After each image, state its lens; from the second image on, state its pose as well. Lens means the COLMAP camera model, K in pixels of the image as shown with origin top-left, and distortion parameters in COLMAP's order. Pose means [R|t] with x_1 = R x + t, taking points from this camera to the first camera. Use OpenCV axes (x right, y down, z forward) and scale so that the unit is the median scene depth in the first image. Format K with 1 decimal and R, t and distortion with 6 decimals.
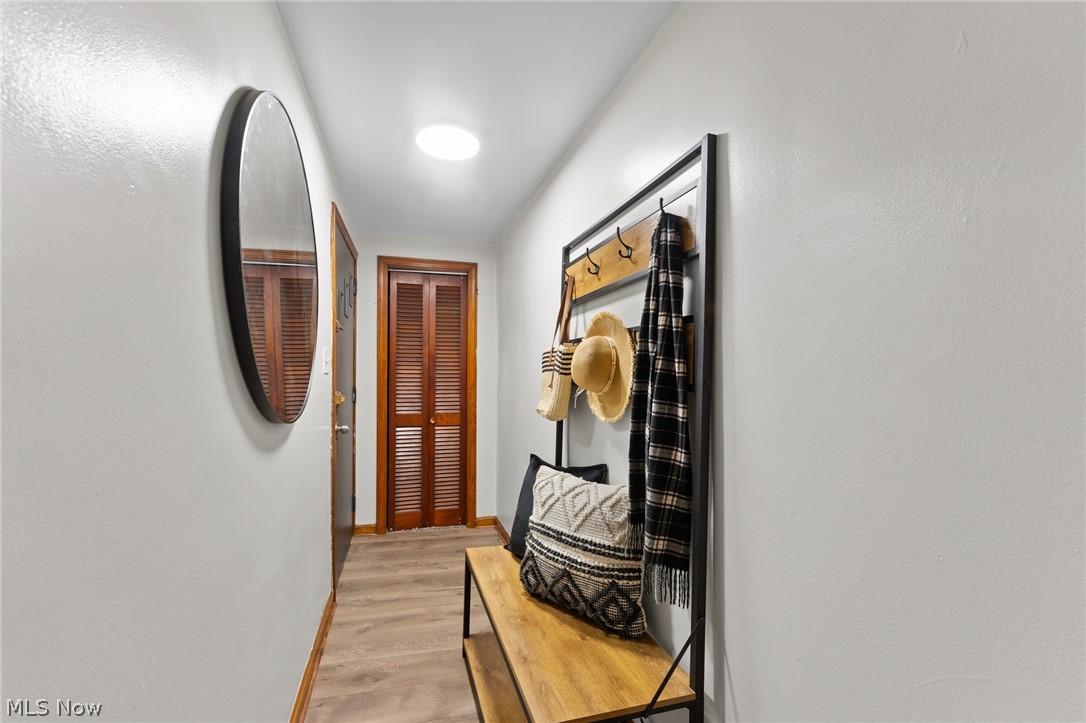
lens RADIAL K [[446.8, 0, 540.5], [0, 446.8, 373.8], [0, 0, 1]] dist [-0.000941, -0.000089]
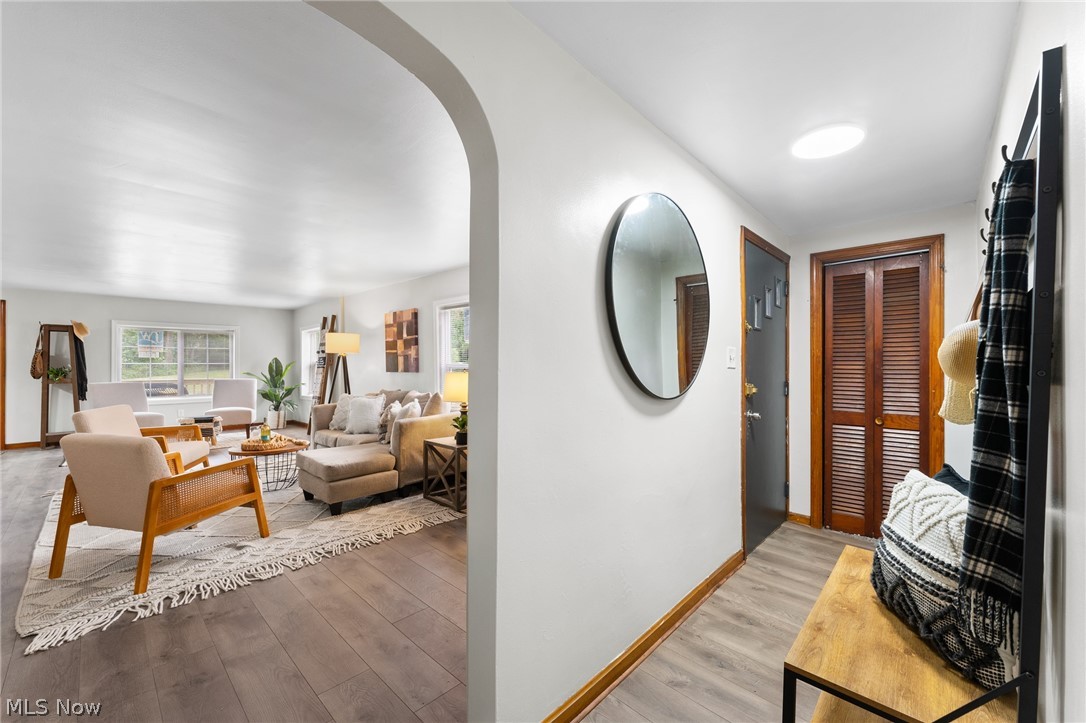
lens RADIAL K [[446.8, 0, 540.5], [0, 446.8, 373.8], [0, 0, 1]] dist [-0.000941, -0.000089]
pose [[0.501234, 0.008173, -0.865273, 0.468971], [-0.004955, 0.999966, 0.006575, 0.014680], [0.865298, 0.000992, 0.501258, -0.106471]]
